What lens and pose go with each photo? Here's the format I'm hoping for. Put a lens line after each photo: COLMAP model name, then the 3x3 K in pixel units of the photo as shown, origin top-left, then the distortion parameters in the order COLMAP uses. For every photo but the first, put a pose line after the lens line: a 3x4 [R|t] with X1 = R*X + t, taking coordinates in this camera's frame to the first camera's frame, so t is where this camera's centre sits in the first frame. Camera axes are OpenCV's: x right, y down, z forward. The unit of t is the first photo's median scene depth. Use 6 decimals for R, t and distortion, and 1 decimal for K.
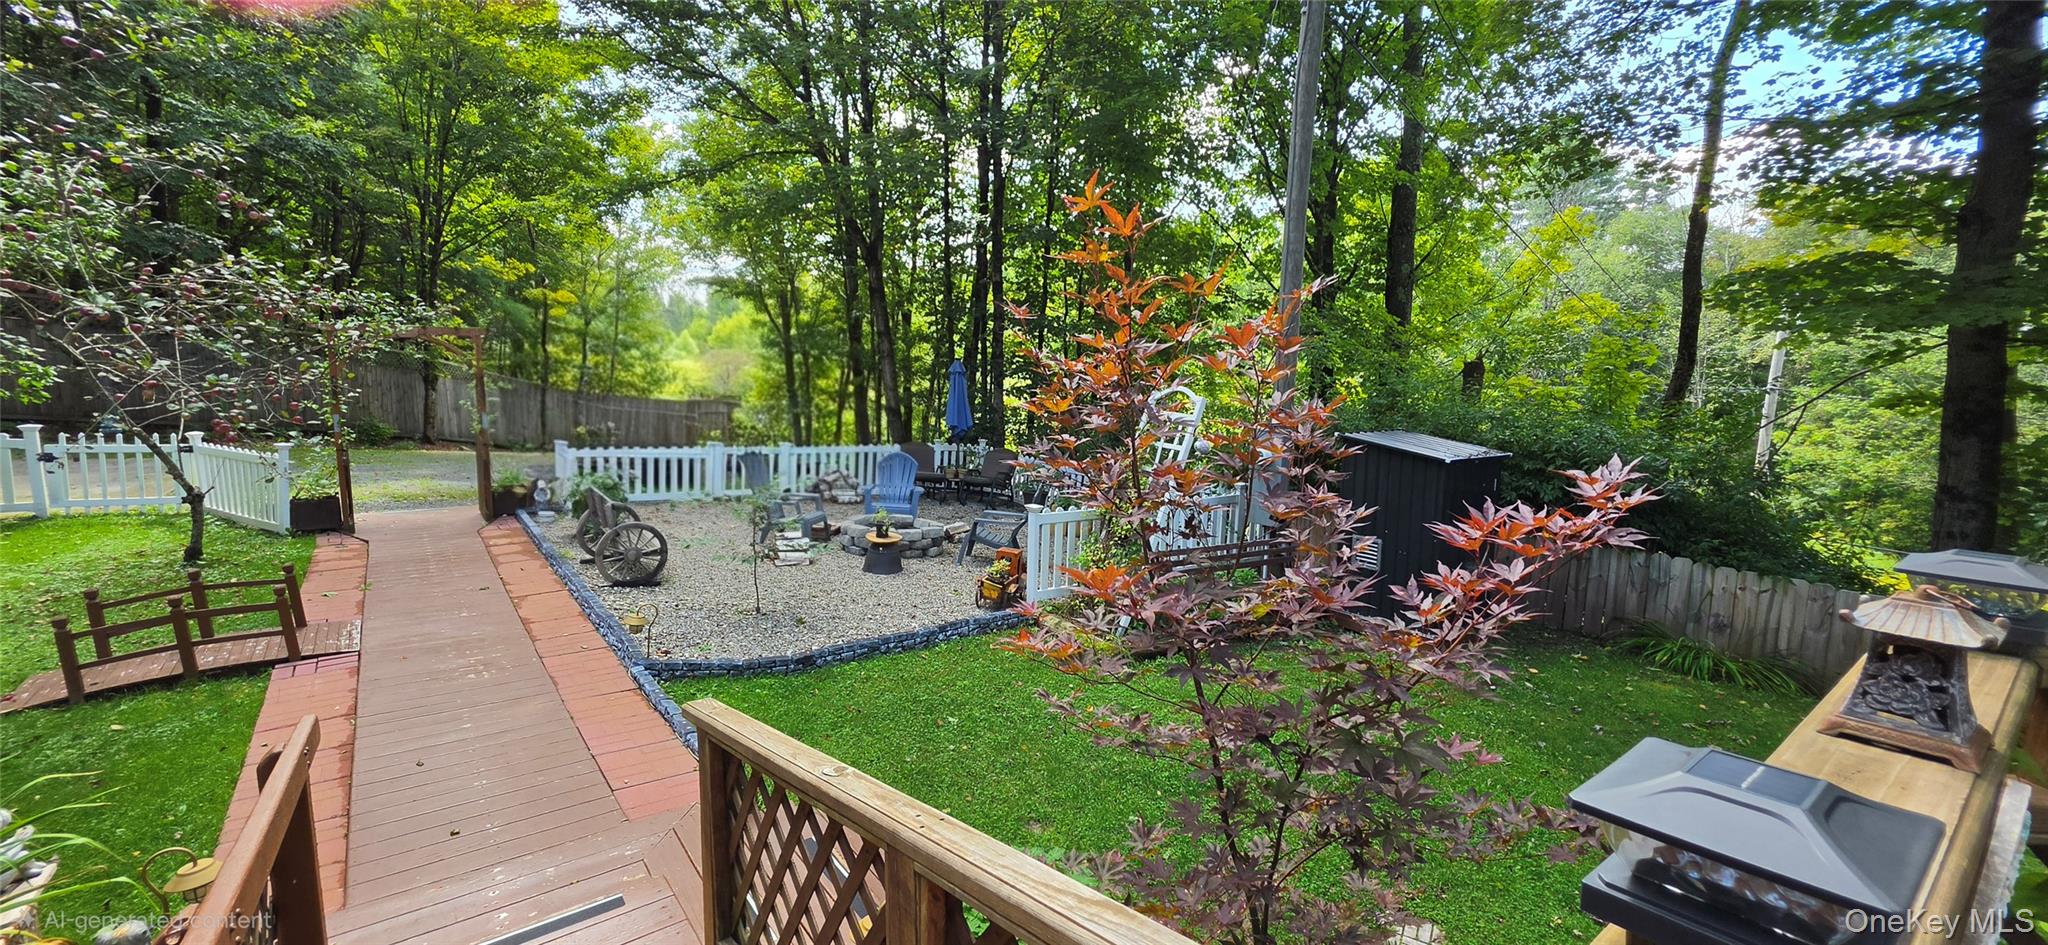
lens RADIAL K [[824.9, 0, 1022.6], [0, 824.9, 468.6], [0, 0, 1]] dist [-0.003255, 0.001288]
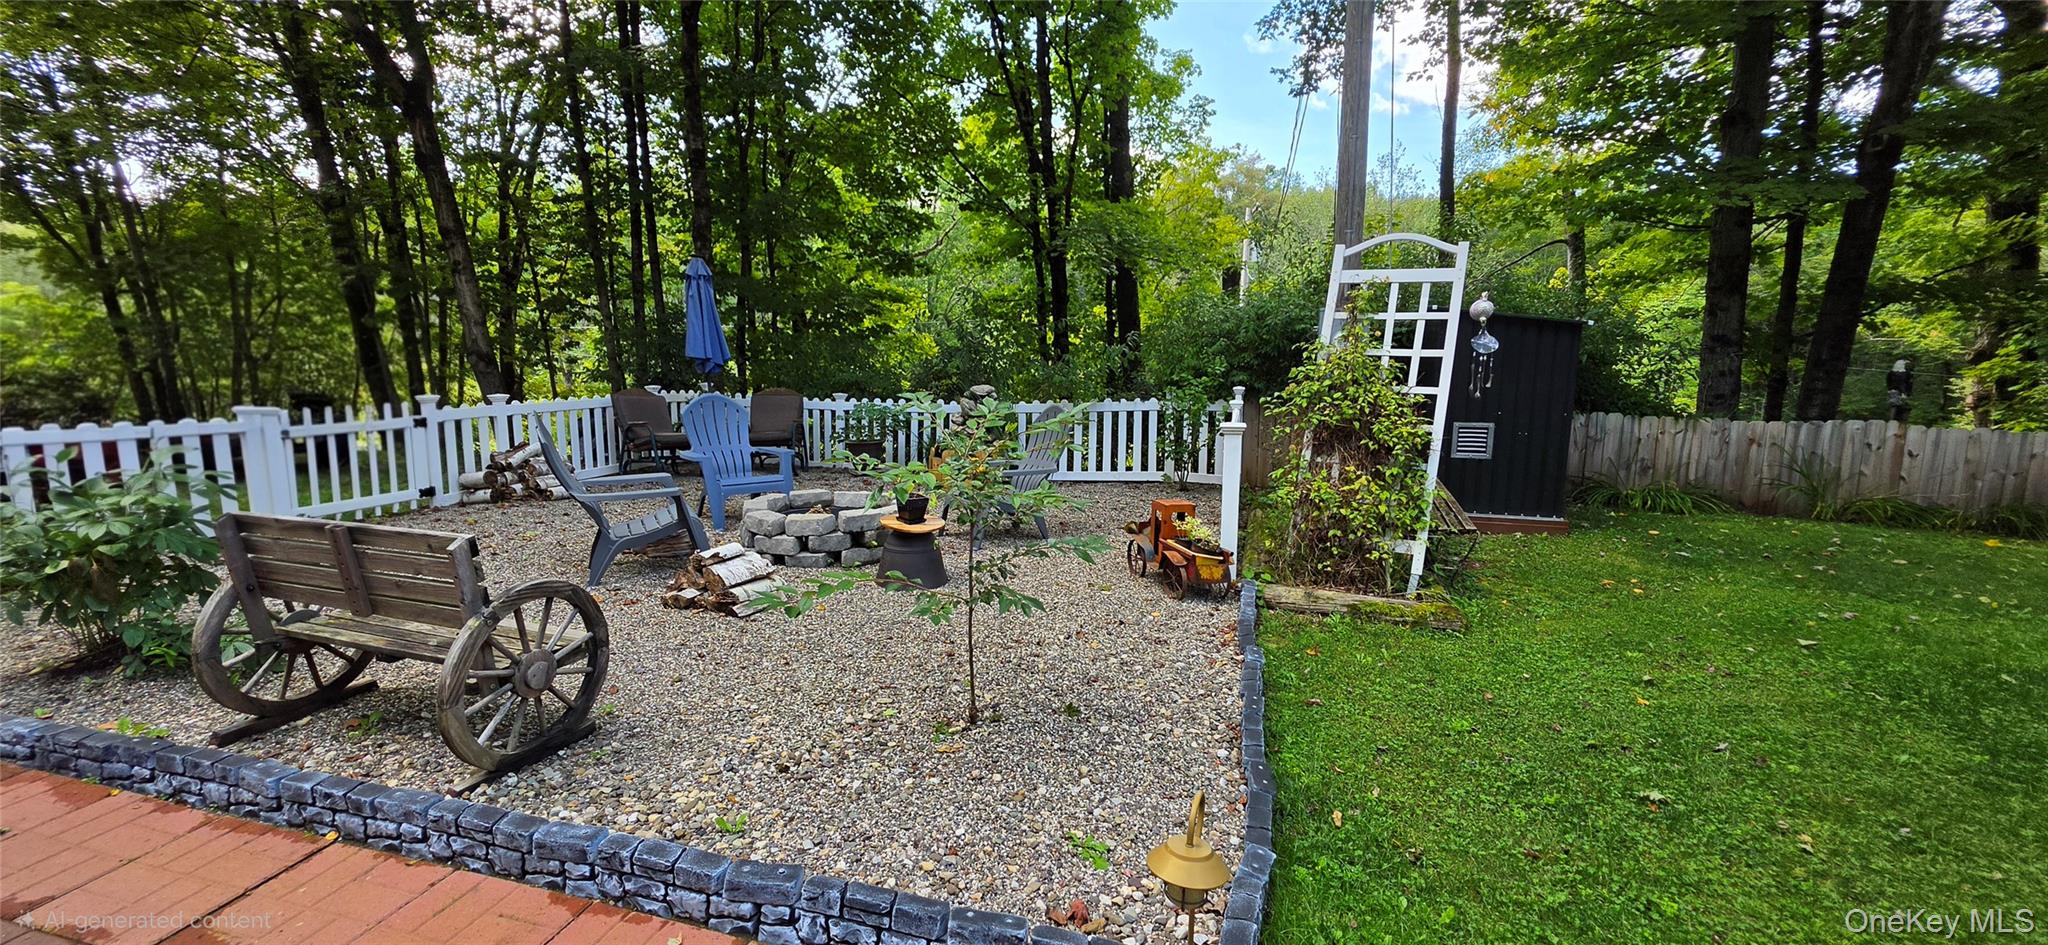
lens RADIAL K [[824.9, 0, 1020.2], [0, 824.9, 469.6], [0, 0, 1]] dist [-0.003255, 0.001288]
pose [[0.802640, -0.134023, 0.581212, -0.495503], [0.099750, 0.990867, 0.090733, 0.003965], [-0.588064, -0.014850, 0.808678, 0.581236]]
